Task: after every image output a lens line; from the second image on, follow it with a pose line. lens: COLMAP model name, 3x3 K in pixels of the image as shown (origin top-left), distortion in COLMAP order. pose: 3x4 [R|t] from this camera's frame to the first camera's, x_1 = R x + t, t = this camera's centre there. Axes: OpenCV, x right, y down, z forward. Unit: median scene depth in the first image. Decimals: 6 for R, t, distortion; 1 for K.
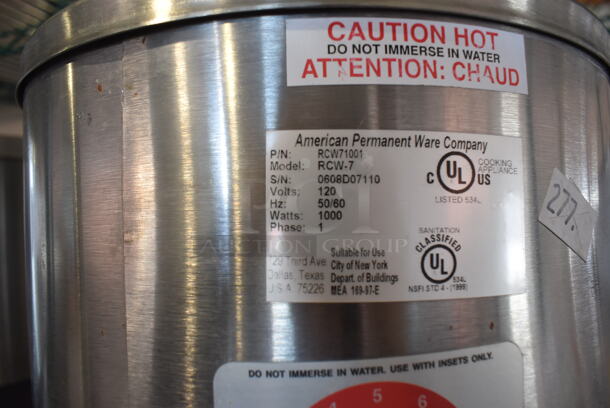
lens RADIAL K [[465.5, 0, 303.3], [0, 465.5, 208.9], [0, 0, 1]] dist [-0.119462, 0.028688]
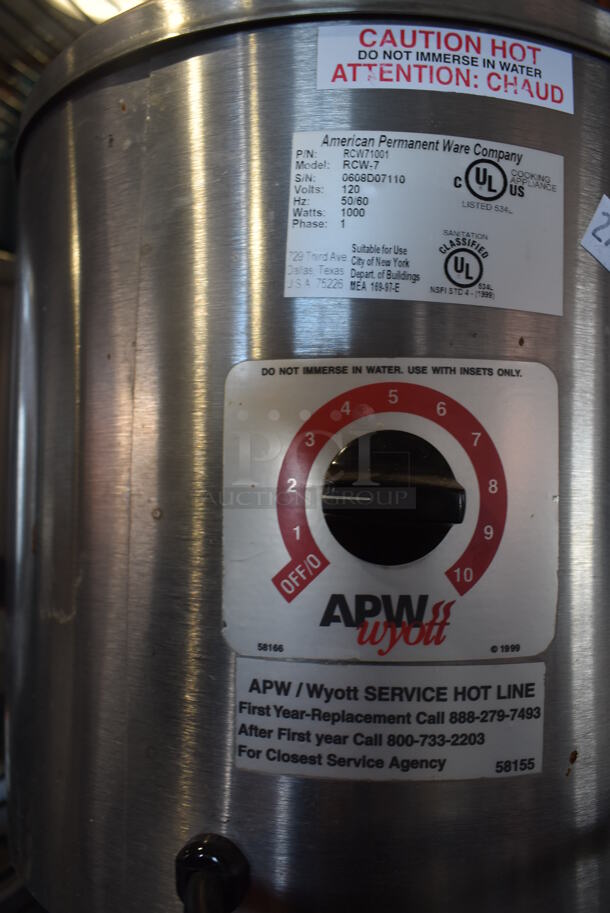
lens RADIAL K [[696.7, 0, 307.6], [0, 696.7, 453.5], [0, 0, 1]] dist [-0.119462, 0.028688]
pose [[0.996143, 0.051042, -0.071371, 0.090910], [-0.050996, 0.998696, 0.002466, 0.522565], [0.071403, 0.001183, 0.997447, -0.462471]]
